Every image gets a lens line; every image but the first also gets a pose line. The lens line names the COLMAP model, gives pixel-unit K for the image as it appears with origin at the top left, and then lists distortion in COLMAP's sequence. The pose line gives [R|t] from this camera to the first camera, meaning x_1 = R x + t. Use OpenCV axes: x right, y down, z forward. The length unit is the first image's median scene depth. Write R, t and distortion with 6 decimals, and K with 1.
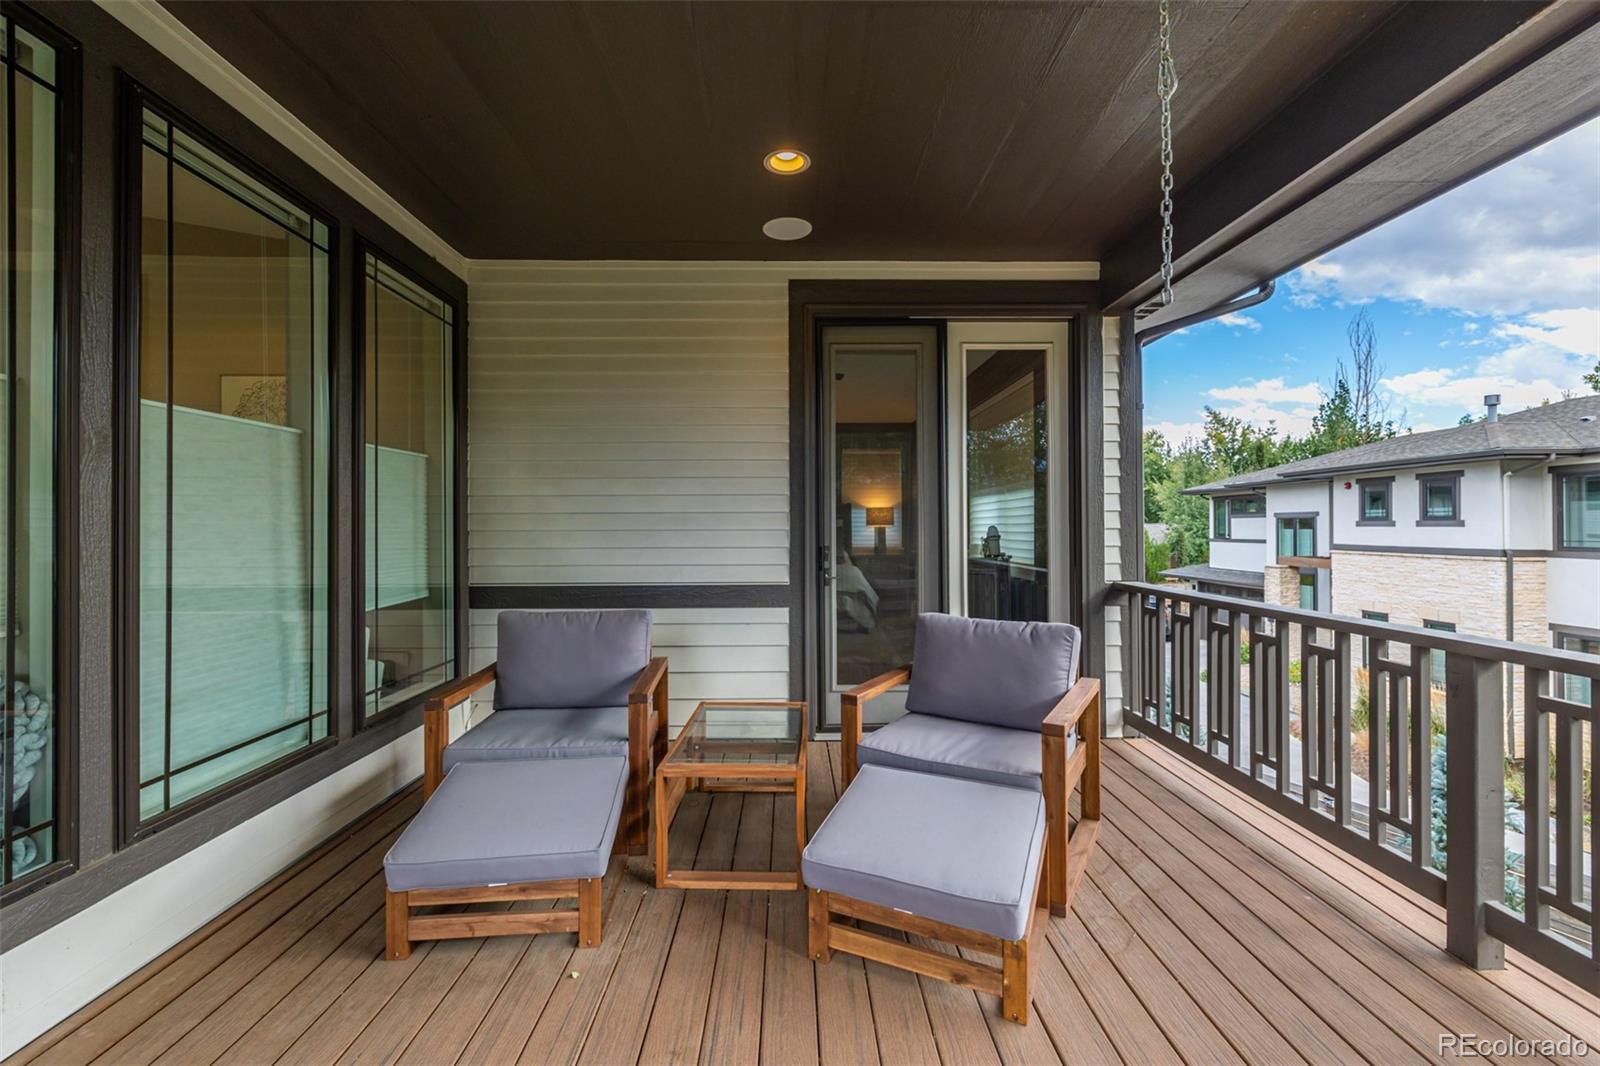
lens RADIAL K [[673.7, 0, 802.4], [0, 673.7, 525.8], [0, 0, 1]] dist [0.000735, -0.000191]
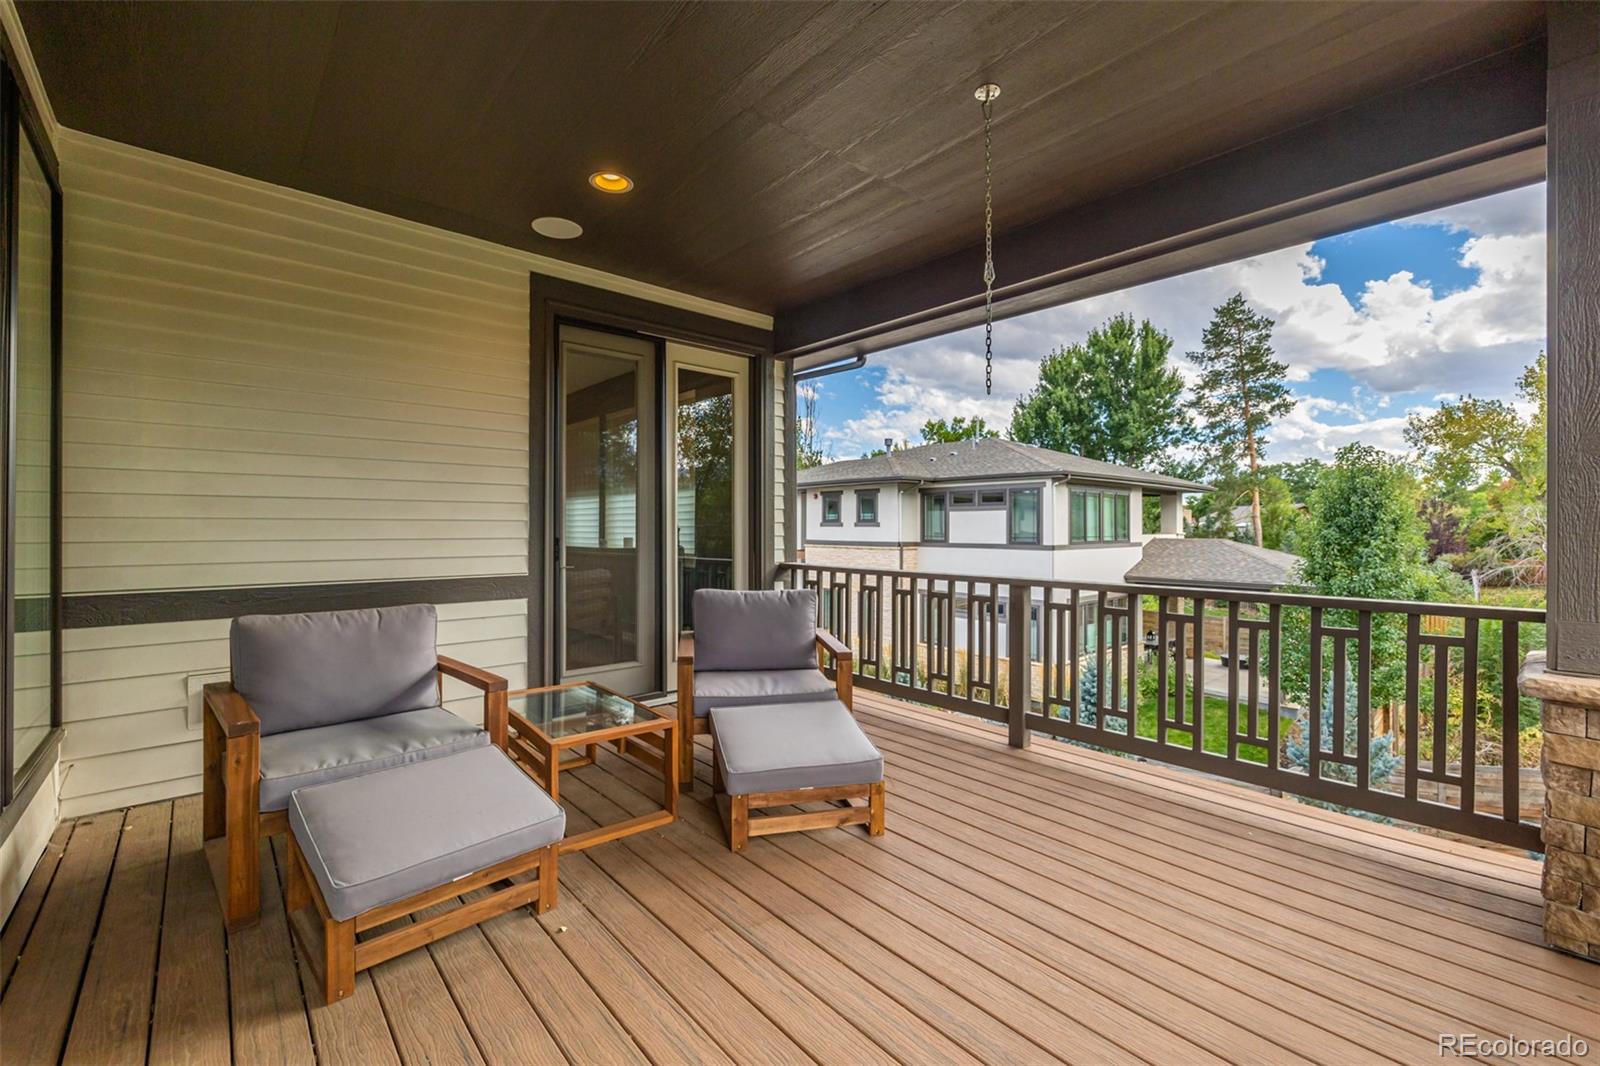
lens RADIAL K [[673.7, 0, 802.4], [0, 673.7, 525.8], [0, 0, 1]] dist [0.000735, -0.000191]
pose [[0.760602, 0.005751, 0.649193, -0.358317], [-0.005052, 0.999983, -0.002939, 0.014673], [-0.649199, -0.001044, 0.760618, -0.026525]]
